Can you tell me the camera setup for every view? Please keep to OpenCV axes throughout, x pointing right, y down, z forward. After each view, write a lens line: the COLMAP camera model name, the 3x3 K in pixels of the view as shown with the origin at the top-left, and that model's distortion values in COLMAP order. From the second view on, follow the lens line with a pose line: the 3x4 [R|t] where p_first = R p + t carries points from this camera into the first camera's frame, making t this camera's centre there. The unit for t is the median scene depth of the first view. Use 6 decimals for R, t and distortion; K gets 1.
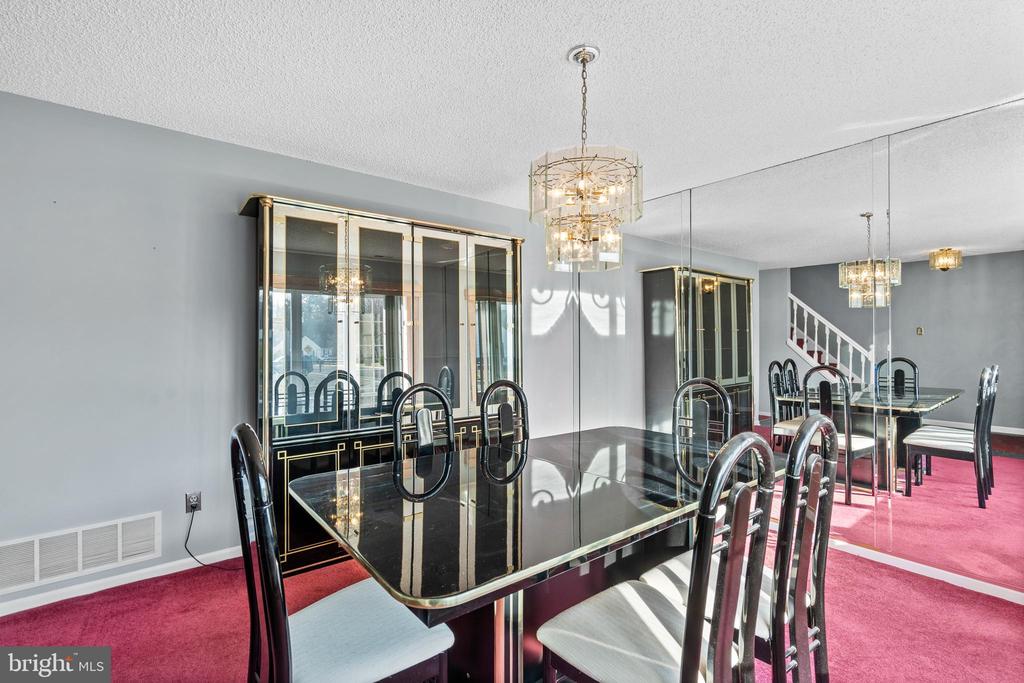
lens RADIAL K [[465.7, 0, 507.6], [0, 465.7, 327.6], [0, 0, 1]] dist [-0.002105, -0.000087]
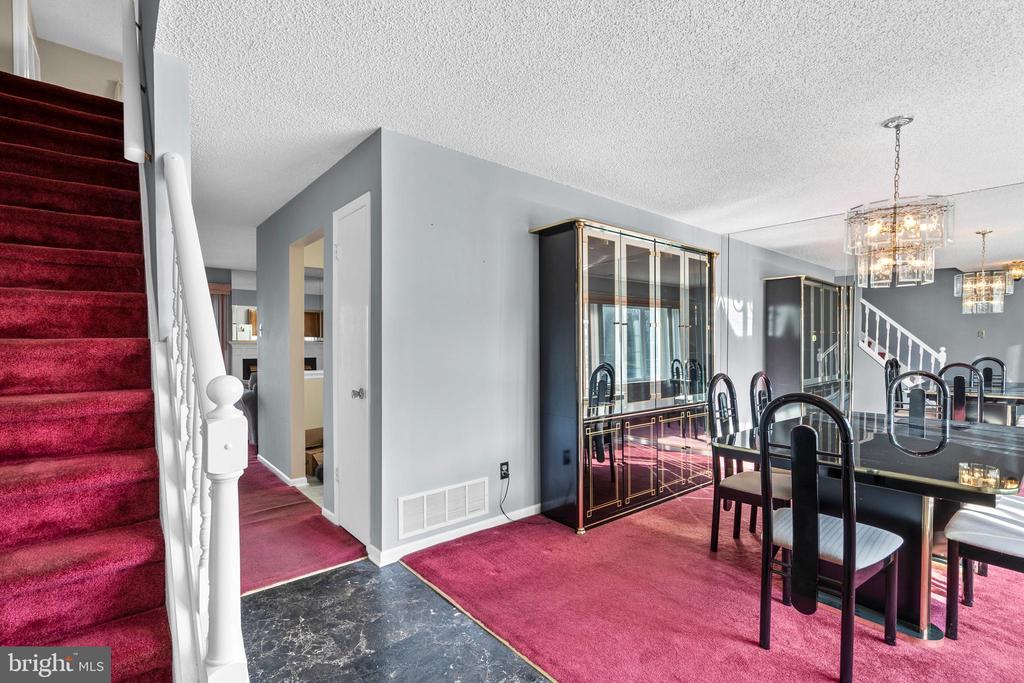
lens RADIAL K [[473.8, 0, 512.0], [0, 473.8, 341.5], [0, 0, 1]] dist [-0.002467, 0.000676]
pose [[0.999597, 0.005793, 0.027788, -0.418331], [-0.006531, 0.999626, 0.026557, 0.002630], [-0.027624, -0.026728, 0.999261, -0.141078]]
